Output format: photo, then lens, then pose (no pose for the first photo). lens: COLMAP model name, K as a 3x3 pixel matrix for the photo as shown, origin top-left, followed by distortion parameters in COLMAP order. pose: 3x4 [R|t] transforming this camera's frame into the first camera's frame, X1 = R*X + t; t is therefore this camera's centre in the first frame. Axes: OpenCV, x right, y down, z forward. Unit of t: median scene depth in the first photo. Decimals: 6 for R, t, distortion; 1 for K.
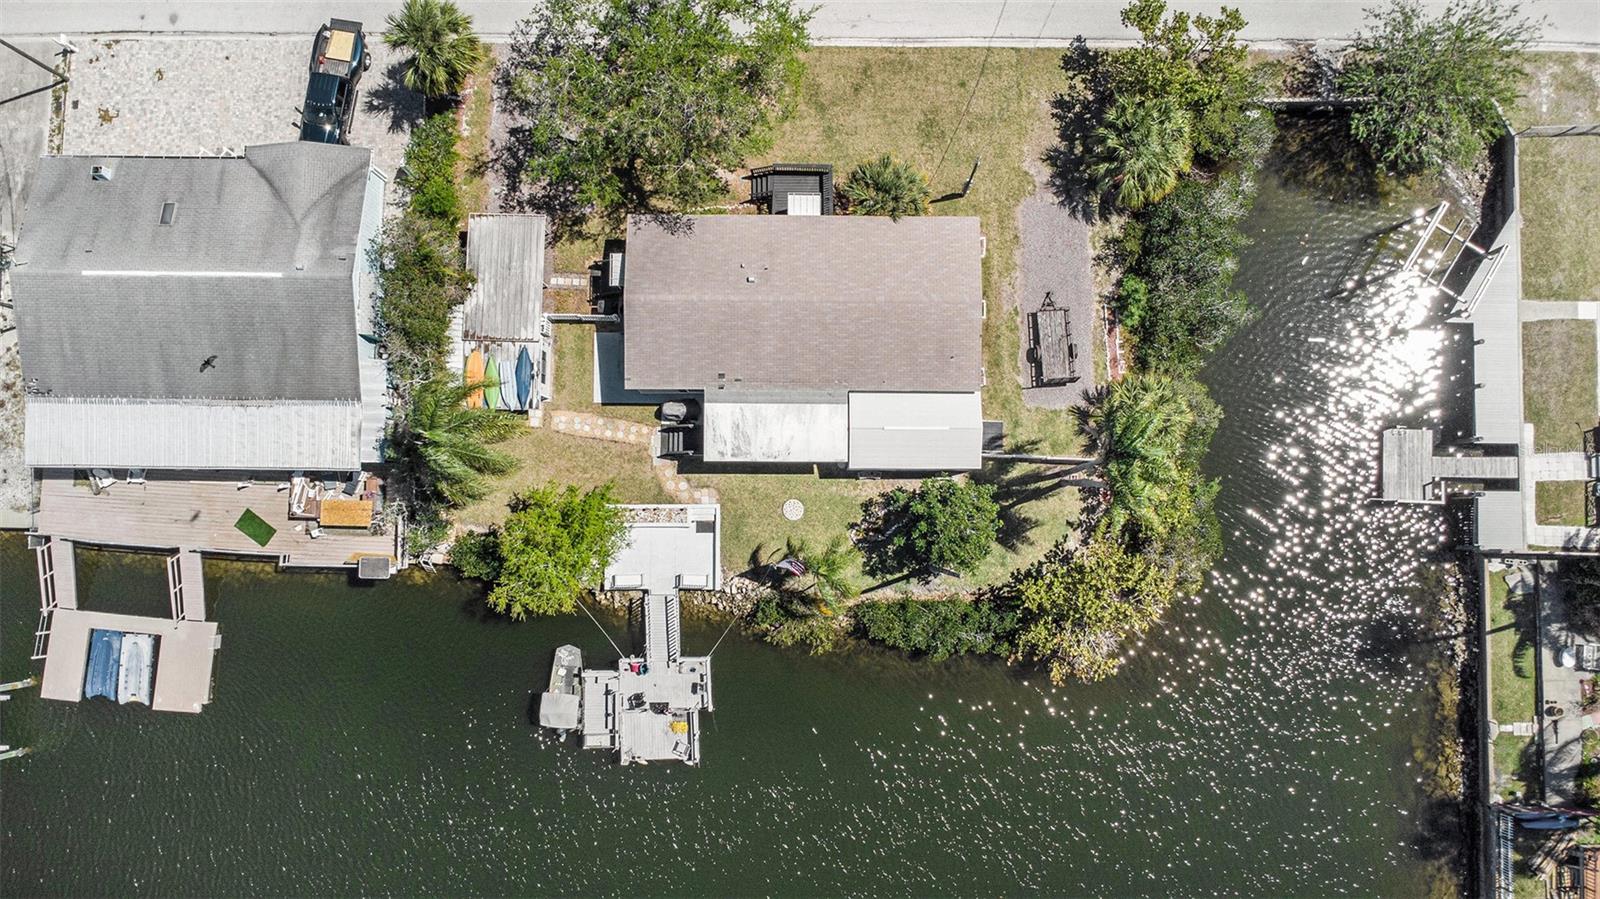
lens RADIAL K [[1141.7, 0, 800.0], [0, 1141.7, 449.5], [0, 0, 1]] dist [0.011232, 0.000651]
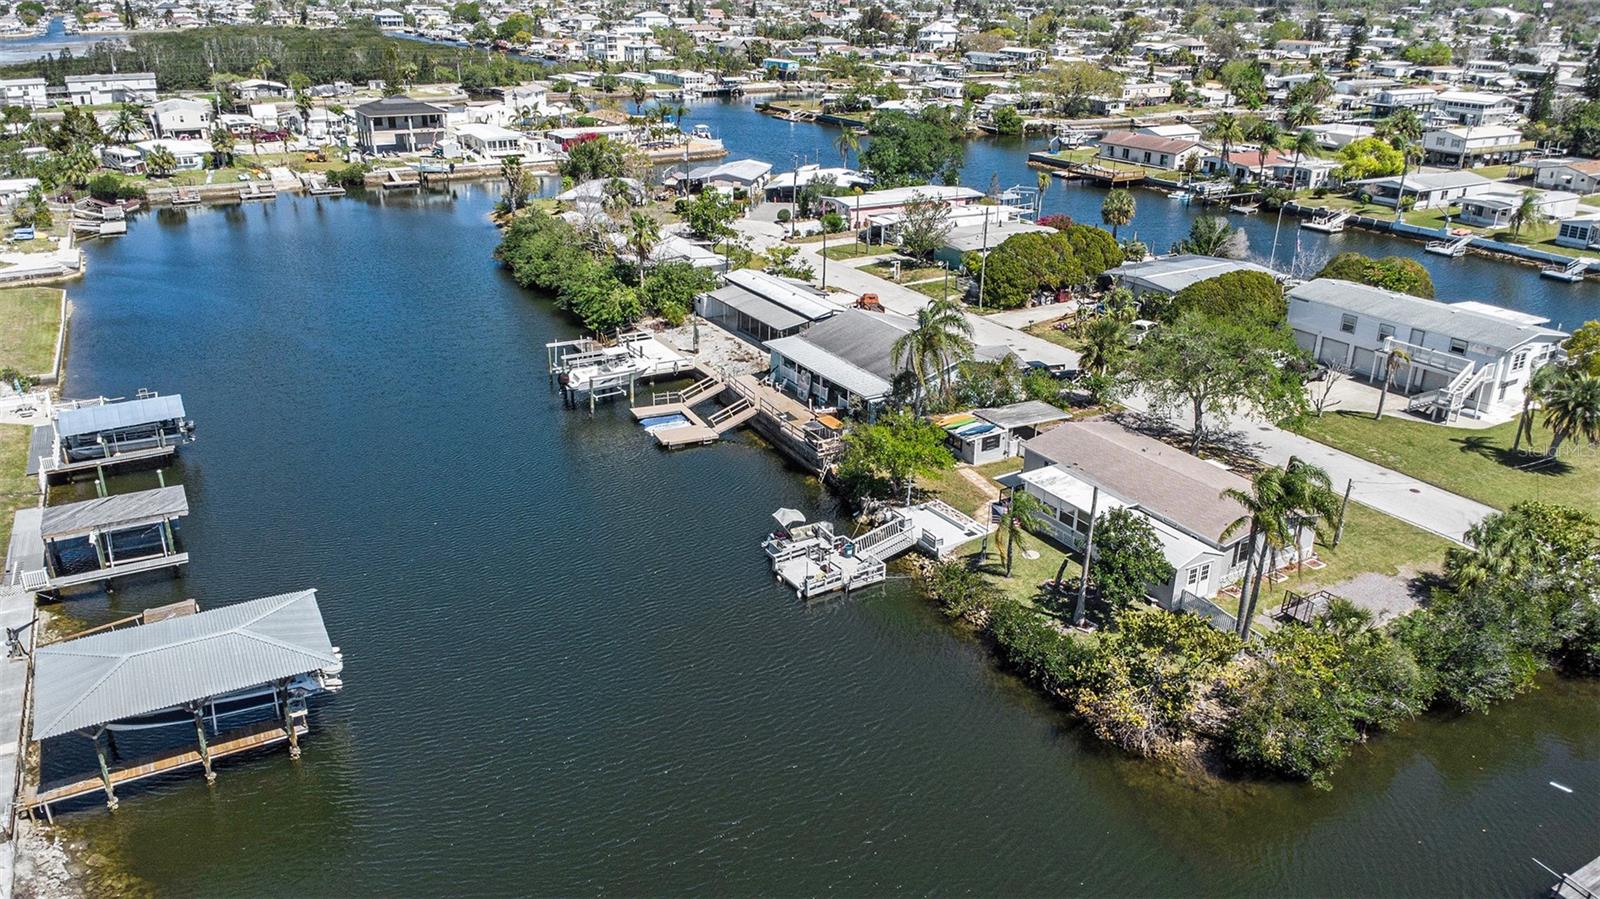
lens RADIAL K [[1141.7, 0, 800.0], [0, 1141.7, 449.5], [0, 0, 1]] dist [0.011232, 0.000651]
pose [[0.503482, 0.337987, -0.795155, 0.788442], [-0.862930, 0.242636, -0.443261, 0.759426], [0.043116, 0.909337, 0.413821, 0.392746]]
